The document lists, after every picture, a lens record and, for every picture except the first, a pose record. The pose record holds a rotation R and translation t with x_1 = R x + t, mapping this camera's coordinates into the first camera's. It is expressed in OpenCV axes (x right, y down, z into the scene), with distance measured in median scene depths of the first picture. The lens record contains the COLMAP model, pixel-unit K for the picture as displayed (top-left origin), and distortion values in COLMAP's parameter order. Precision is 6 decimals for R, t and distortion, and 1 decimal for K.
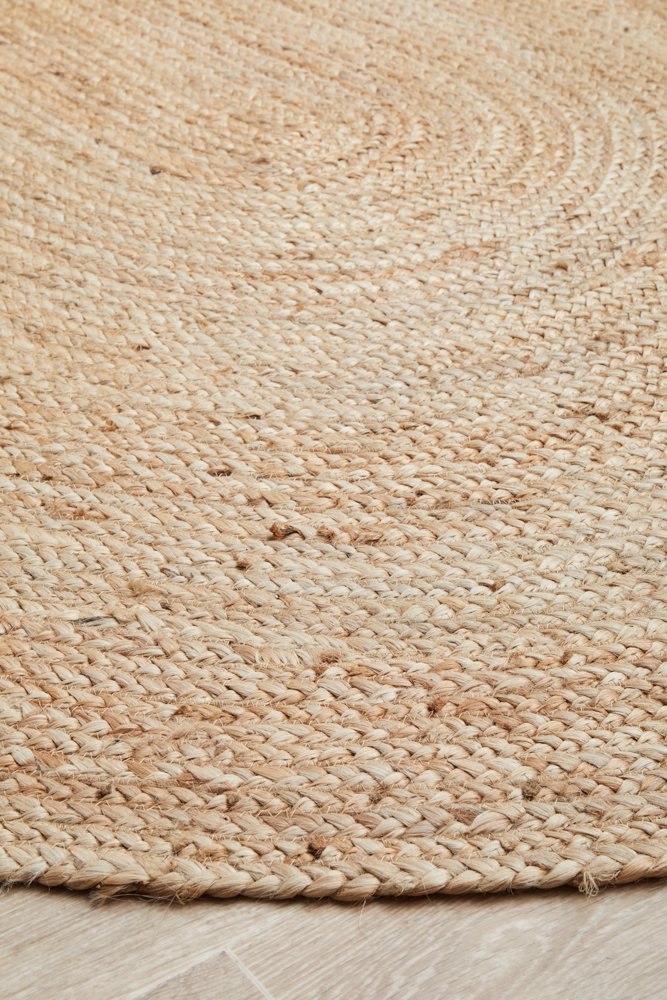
lens RADIAL K [[1719.8, 0, 333.5], [0, 1719.8, 500.0], [0, 0, 1]] dist [0.072494, 0.234758]
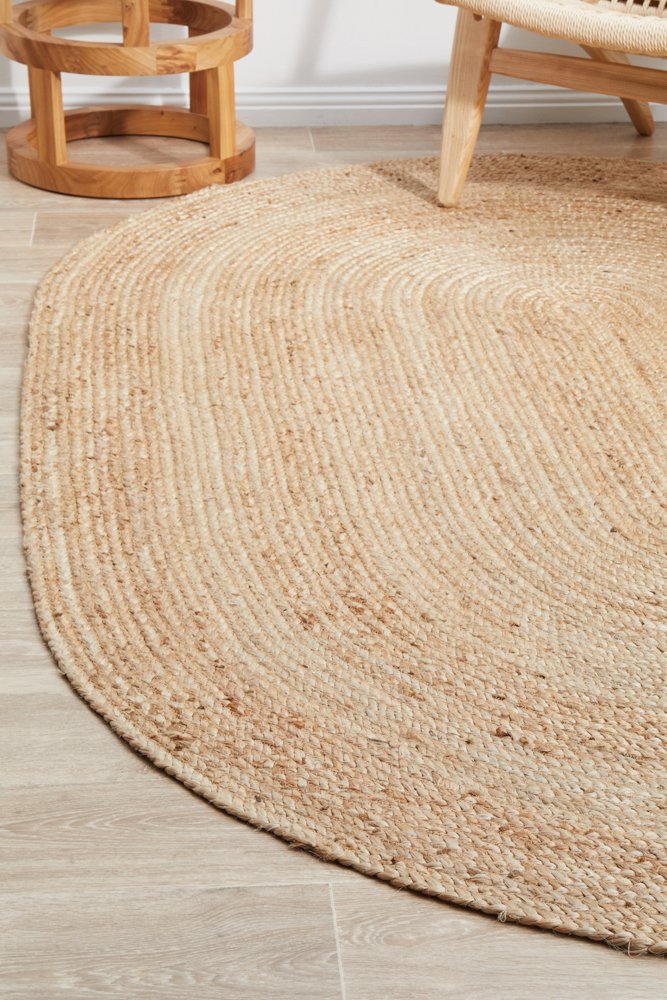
lens RADIAL K [[1719.8, 0, 333.5], [0, 1719.8, 500.0], [0, 0, 1]] dist [0.072494, 0.234758]
pose [[0.856542, 0.226152, -0.463886, 0.552213], [-0.308689, 0.944857, -0.109345, 0.037302], [0.413577, 0.236855, 0.879121, -0.633086]]
